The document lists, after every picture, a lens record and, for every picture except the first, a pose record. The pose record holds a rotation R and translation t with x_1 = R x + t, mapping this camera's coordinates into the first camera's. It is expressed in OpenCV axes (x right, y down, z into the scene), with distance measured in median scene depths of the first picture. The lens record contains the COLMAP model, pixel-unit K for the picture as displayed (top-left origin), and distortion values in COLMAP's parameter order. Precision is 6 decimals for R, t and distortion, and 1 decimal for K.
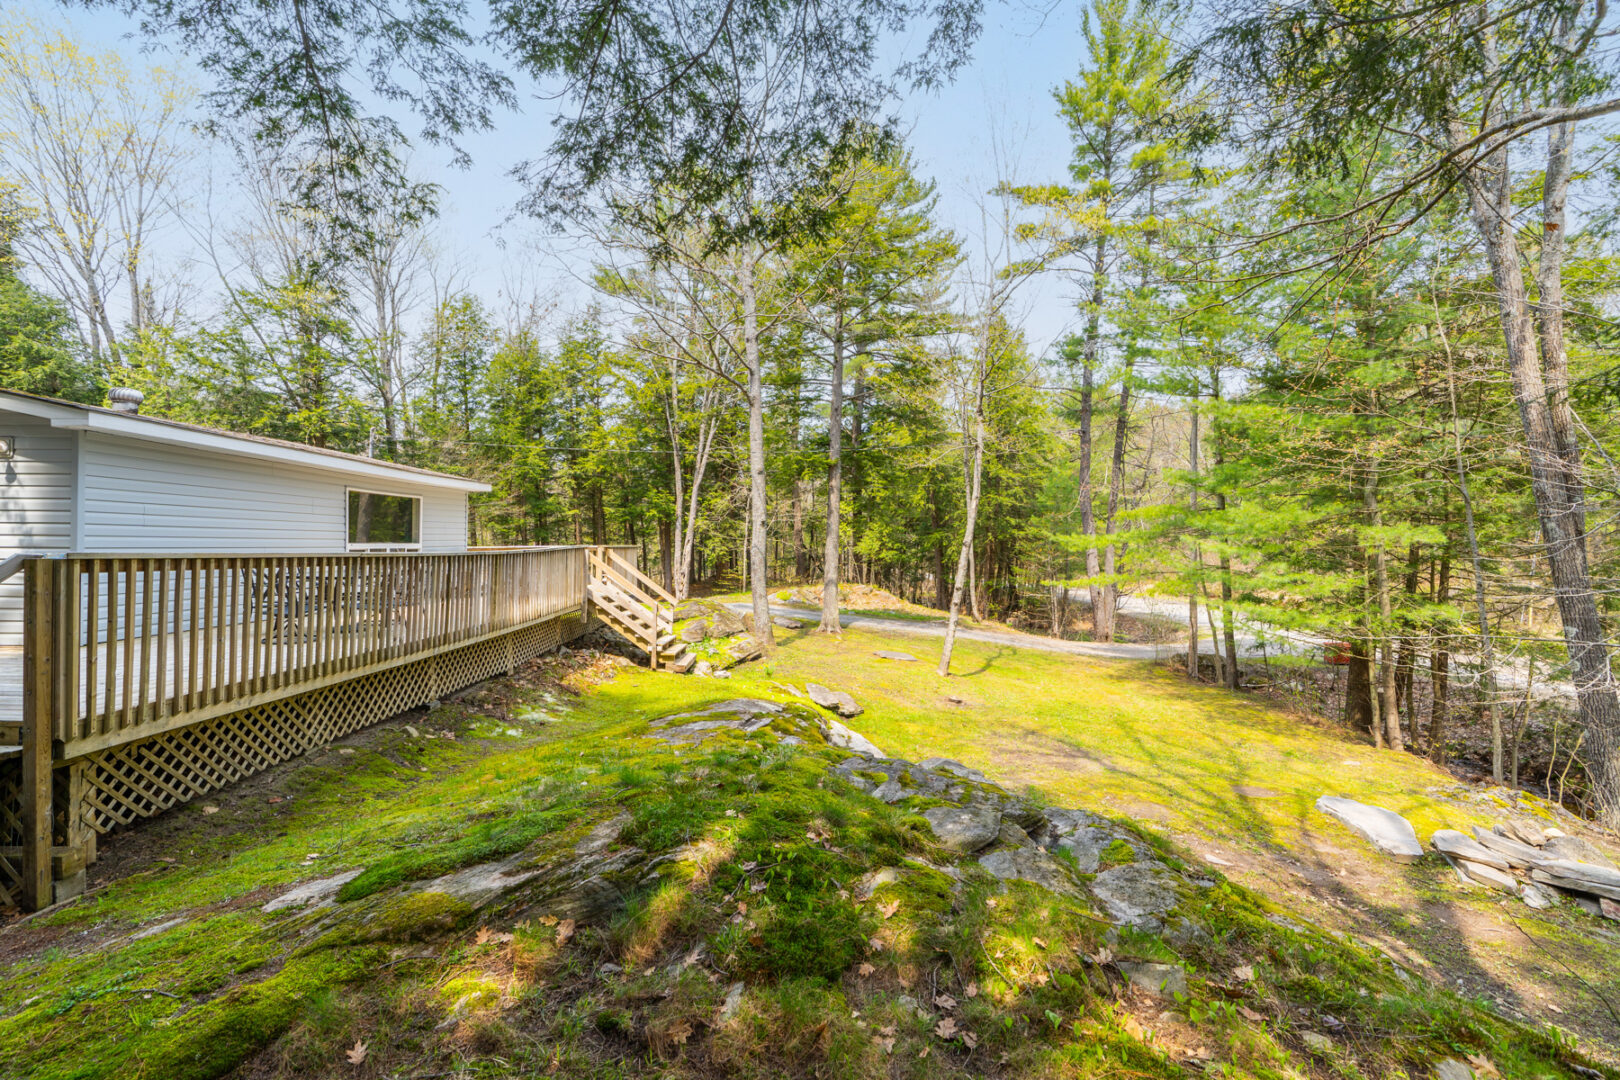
lens RADIAL K [[739.3, 0, 815.1], [0, 739.3, 542.7], [0, 0, 1]] dist [-0.007468, 0.001654]
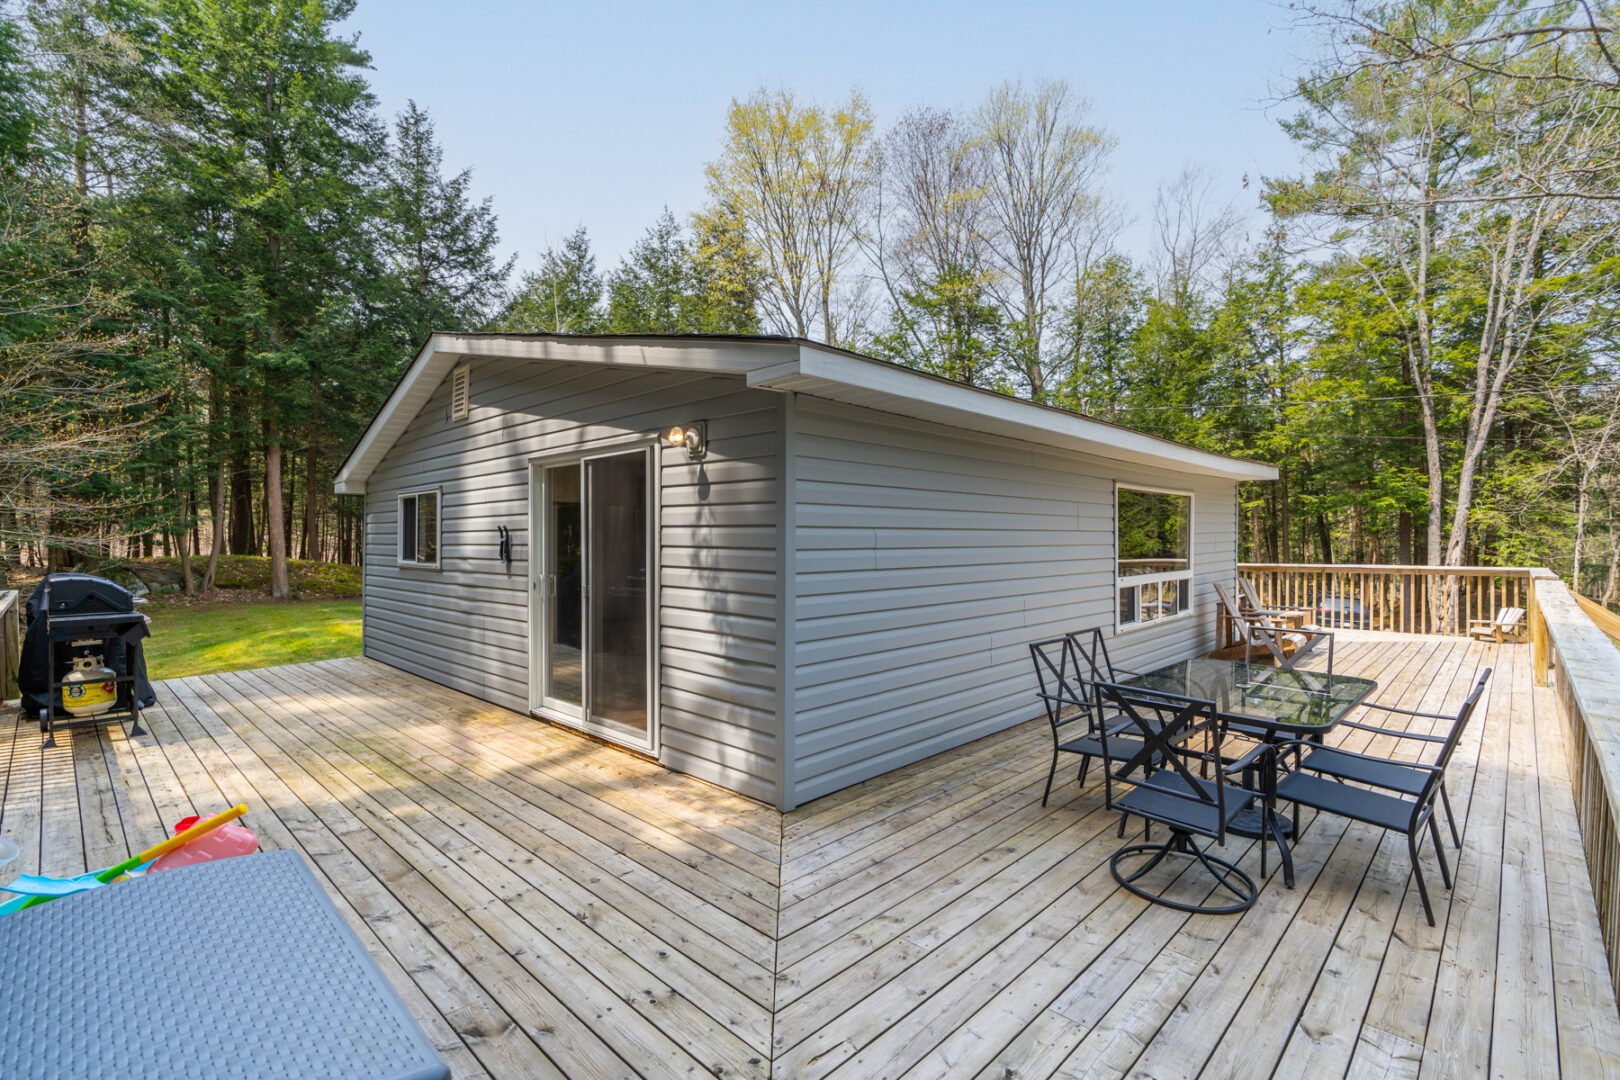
lens RADIAL K [[739.3, 0, 816.8], [0, 739.3, 536.8], [0, 0, 1]] dist [-0.007468, 0.001654]
pose [[0.728068, -0.001963, -0.685503, -0.137603], [0.004320, 0.999989, 0.001726, -0.011537], [0.685492, -0.004218, 0.728068, 0.139125]]
